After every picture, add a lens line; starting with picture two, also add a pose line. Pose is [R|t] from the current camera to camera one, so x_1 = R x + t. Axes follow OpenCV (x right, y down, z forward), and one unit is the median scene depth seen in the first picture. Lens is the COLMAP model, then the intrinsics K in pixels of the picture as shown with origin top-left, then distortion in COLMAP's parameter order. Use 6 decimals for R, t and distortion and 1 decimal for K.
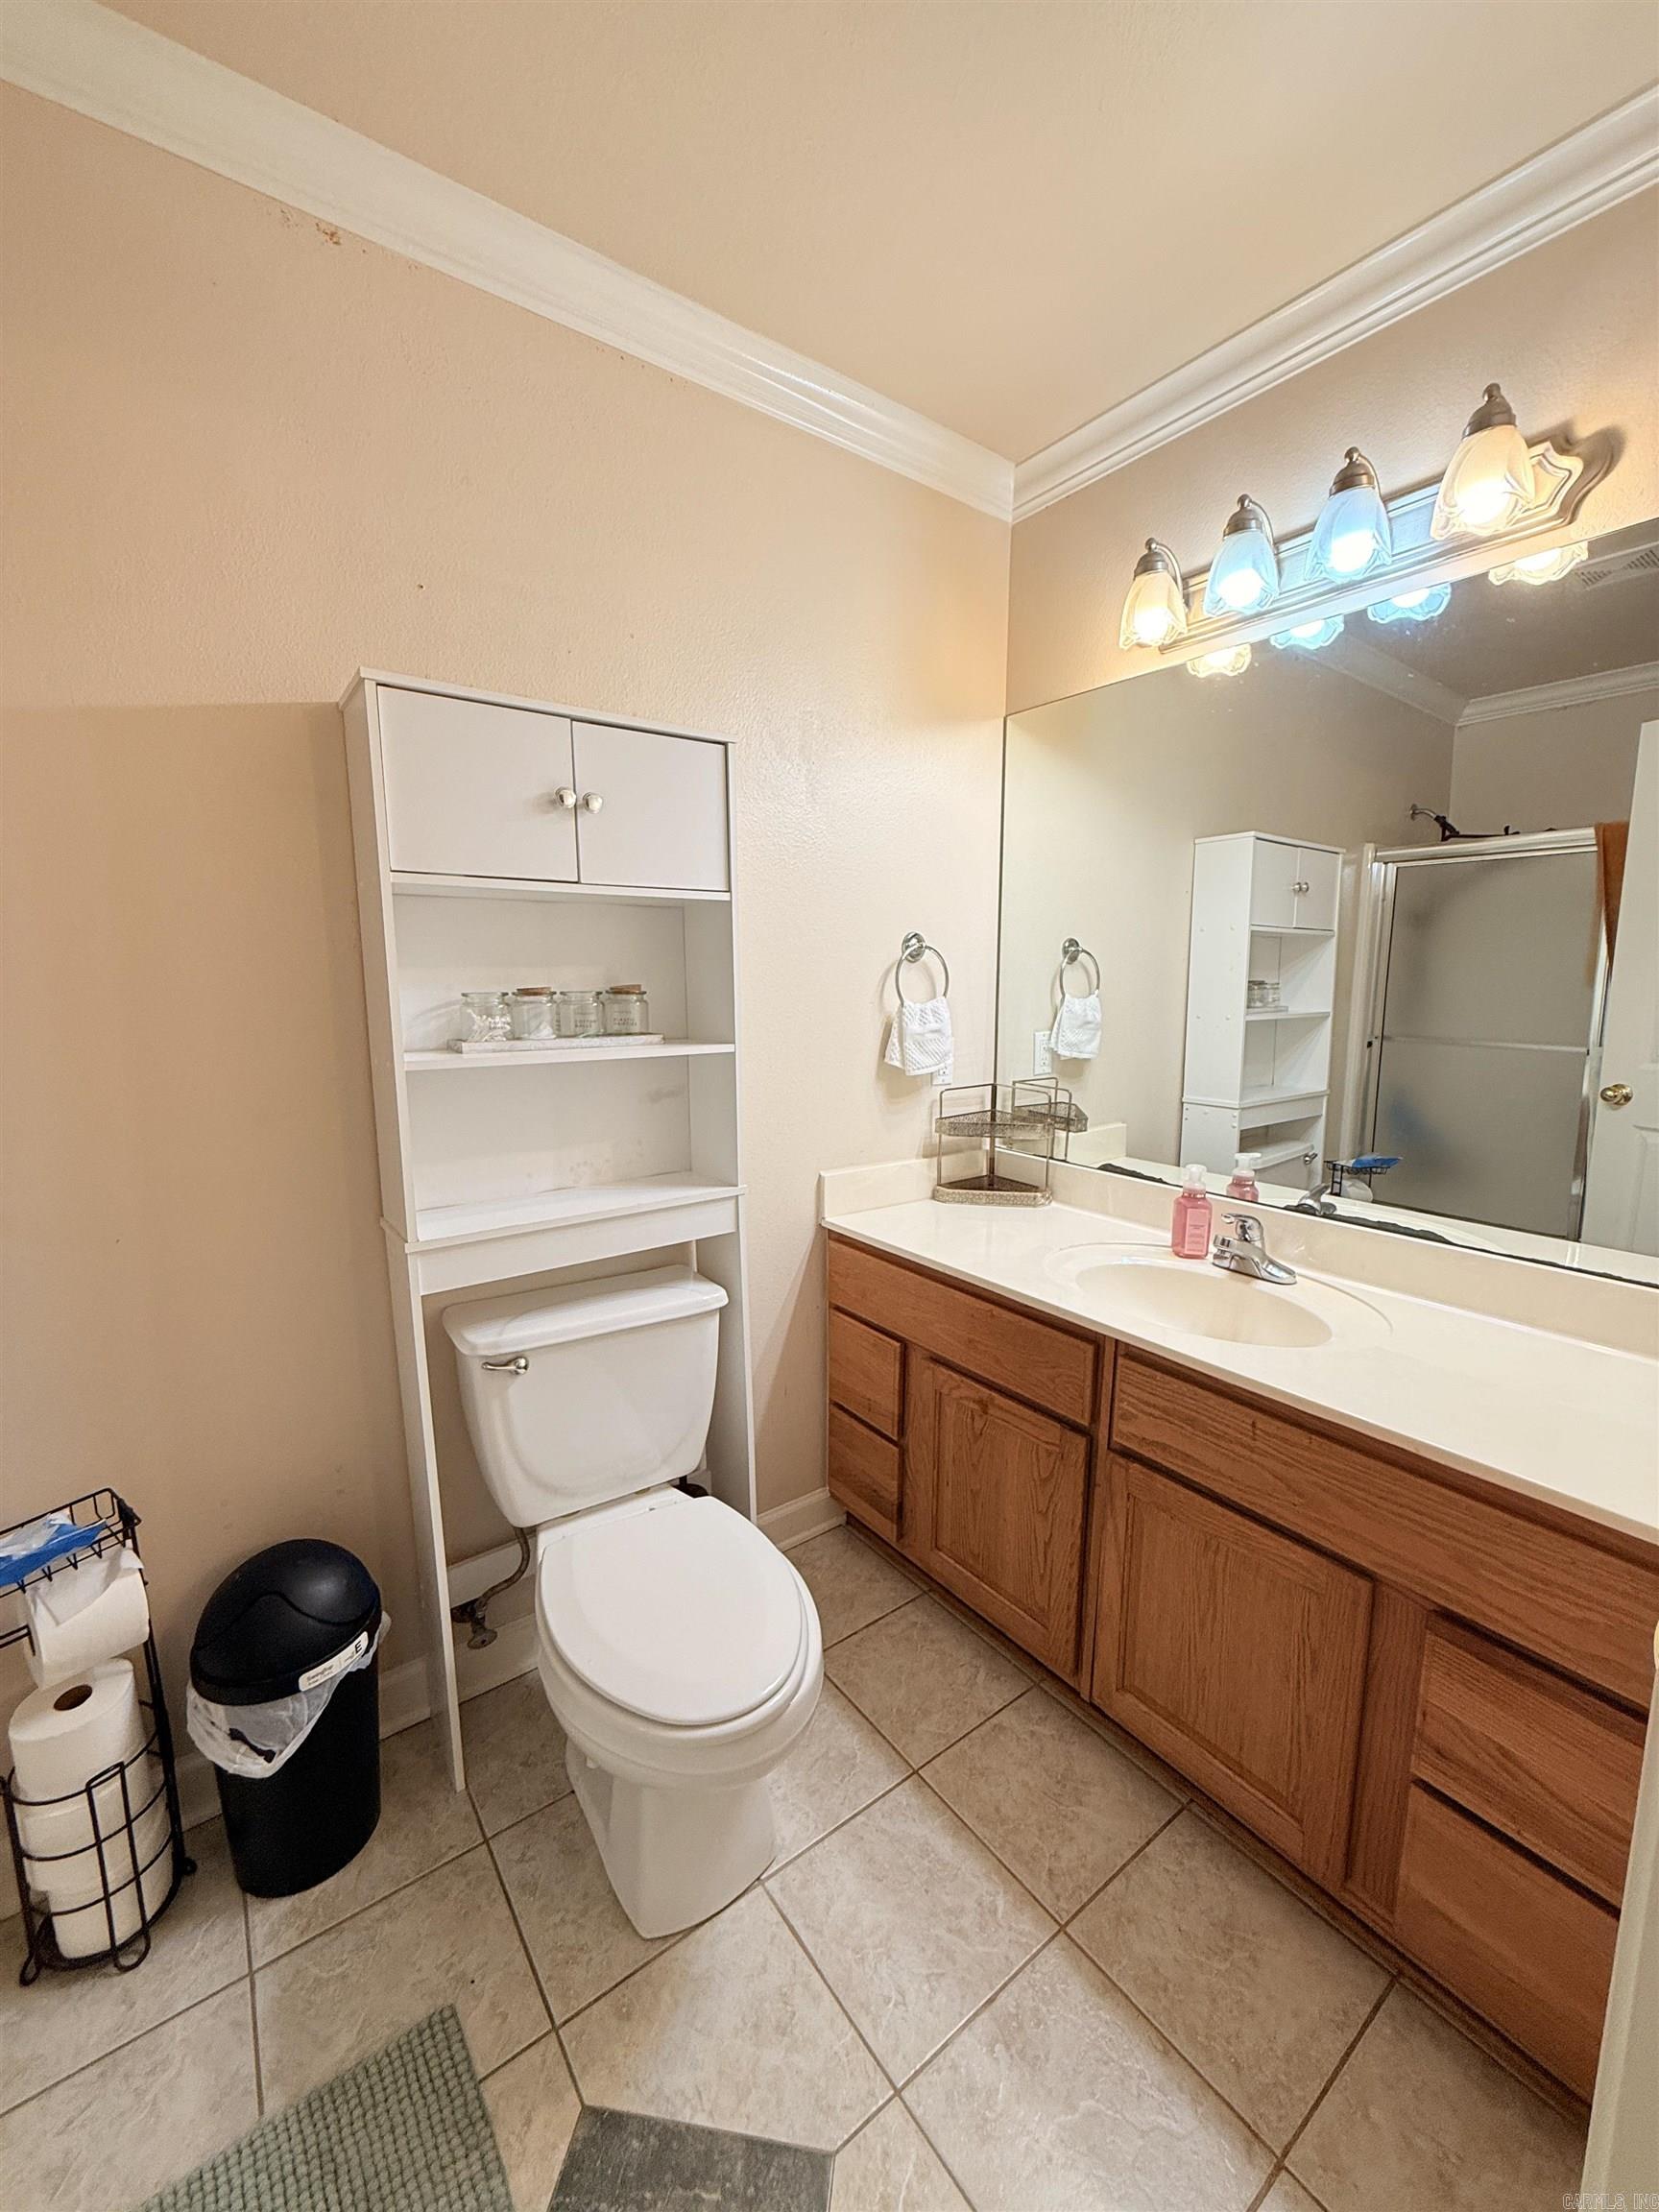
lens RADIAL K [[886.9, 0, 835.5], [0, 886.9, 1108.0], [0, 0, 1]] dist [0.008708, -0.000196]
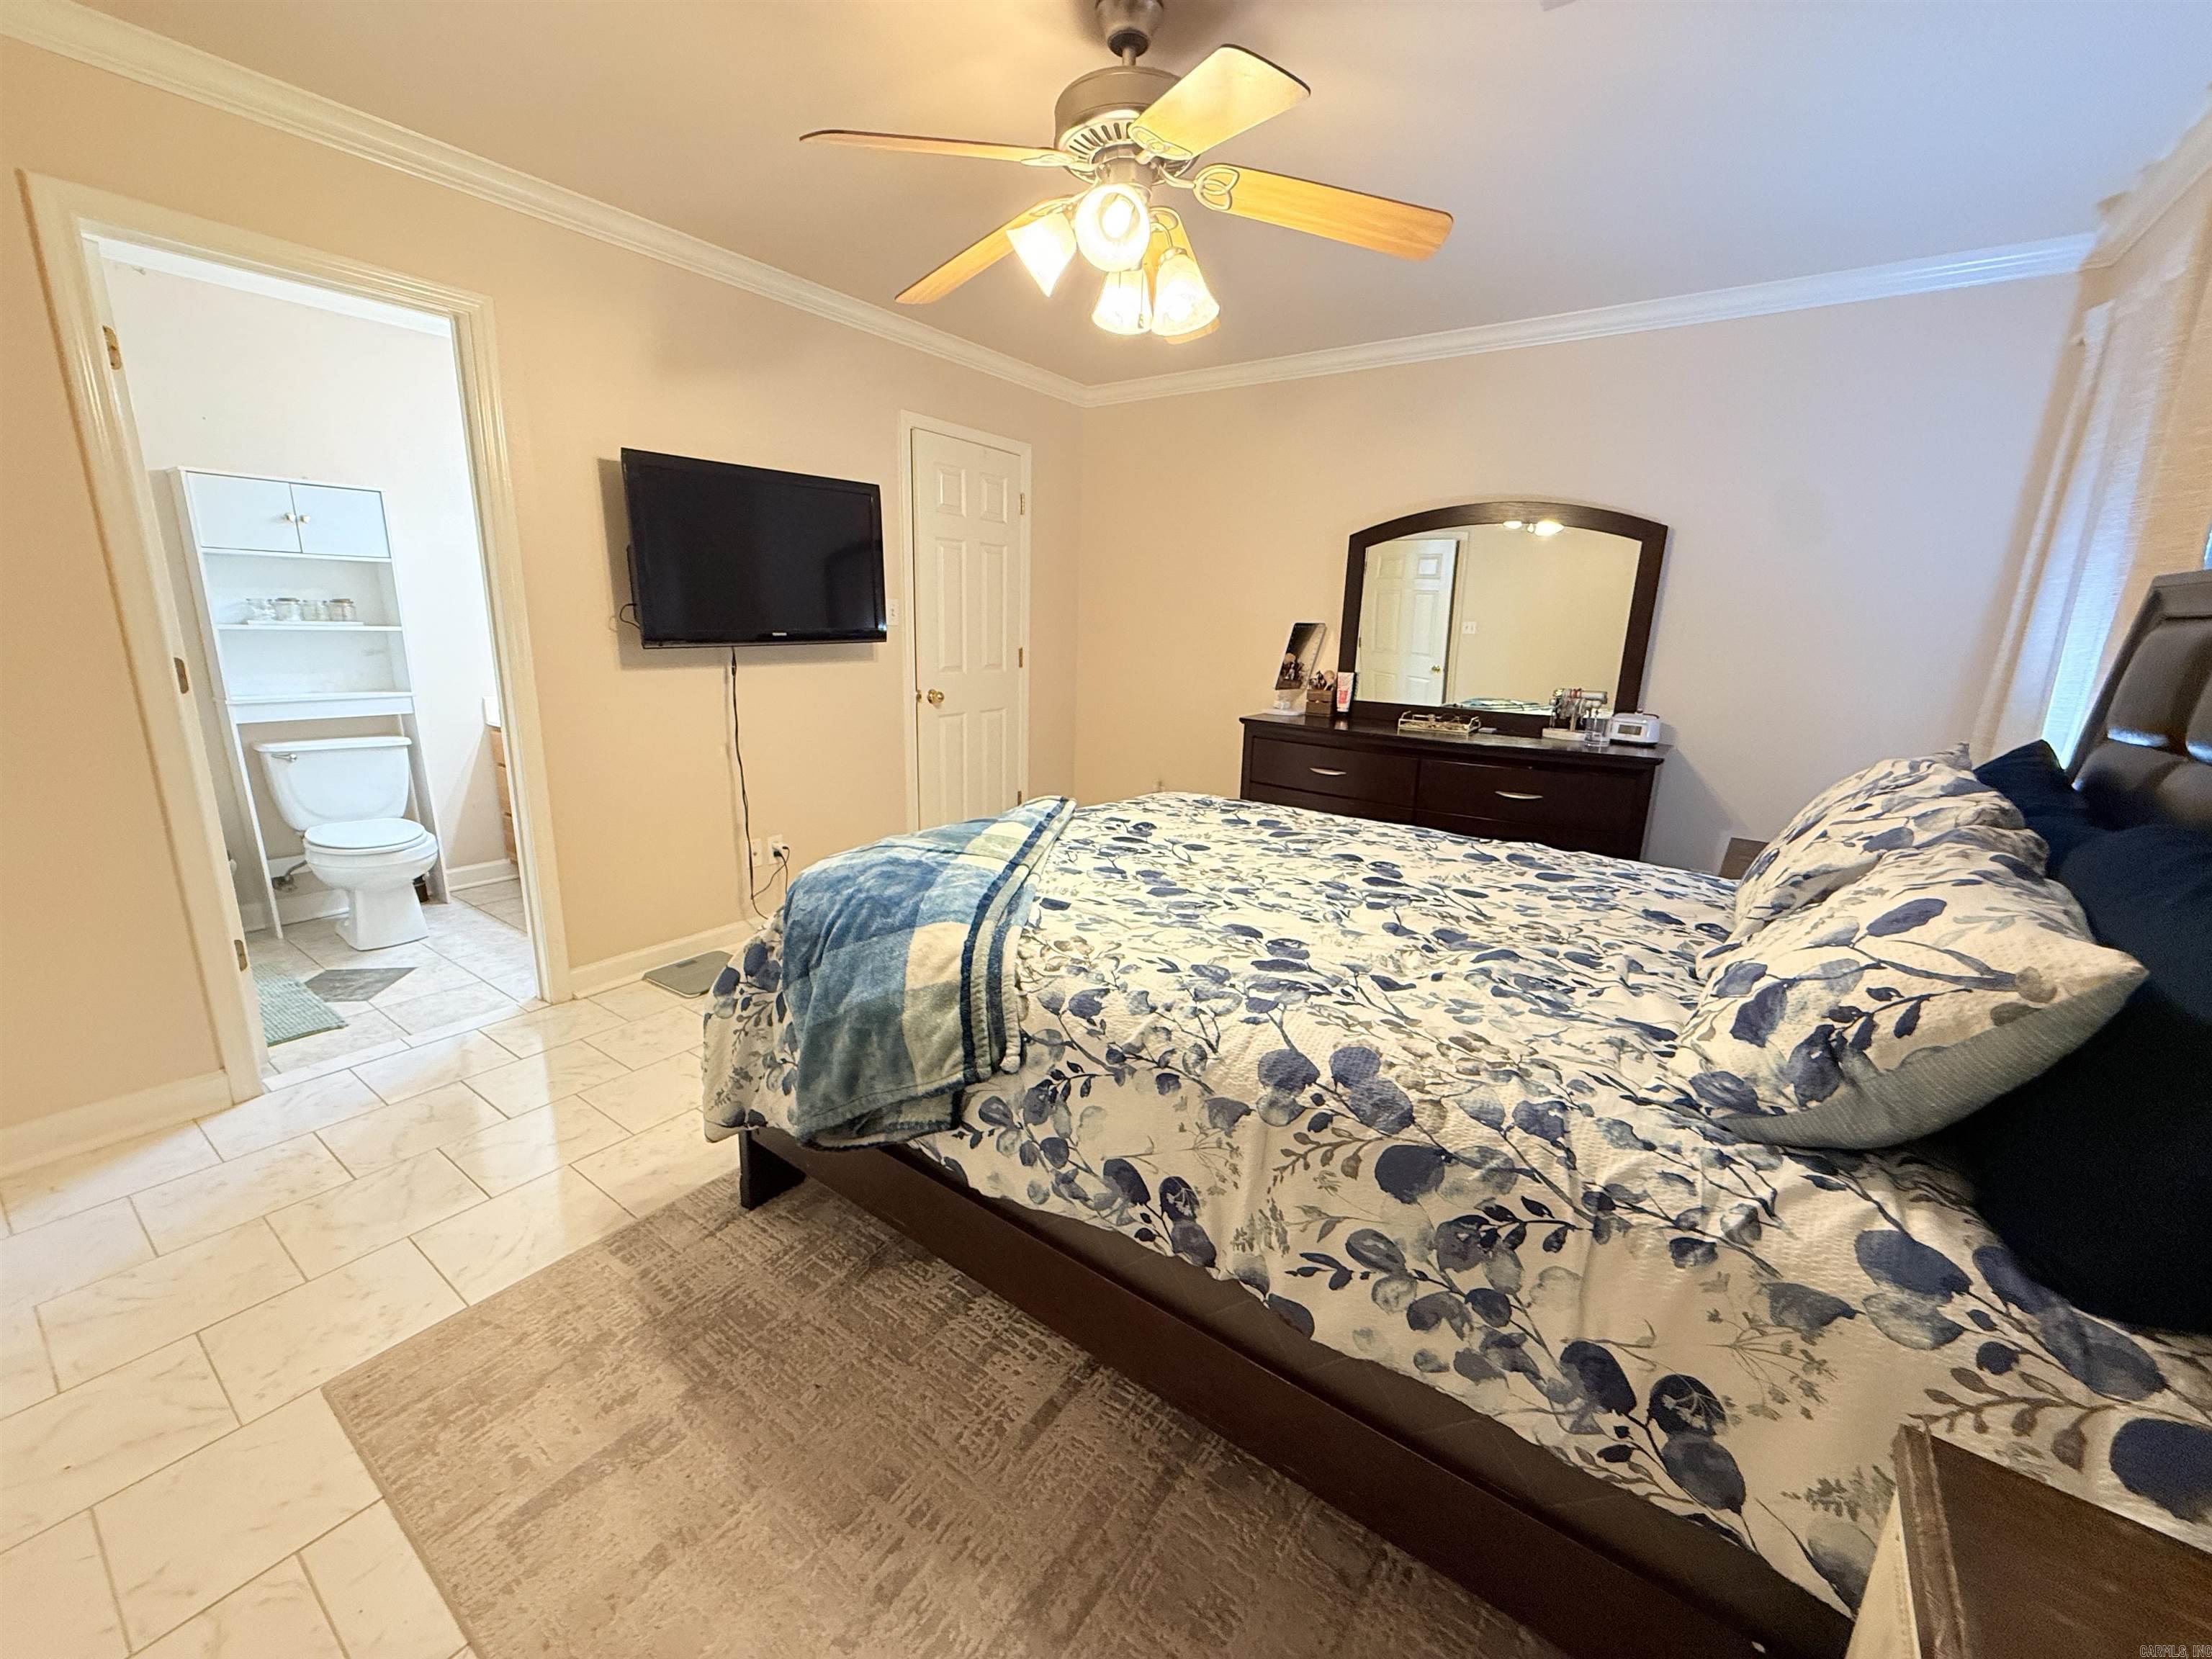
lens RADIAL K [[886.9, 0, 1104.7], [0, 886.9, 827.8], [0, 0, 1]] dist [0.008708, -0.000196]
pose [[0.950250, -0.045051, 0.308215, 0.924364], [0.019912, 0.996247, 0.084230, 0.303076], [-0.310853, -0.073902, 0.947581, -1.872880]]
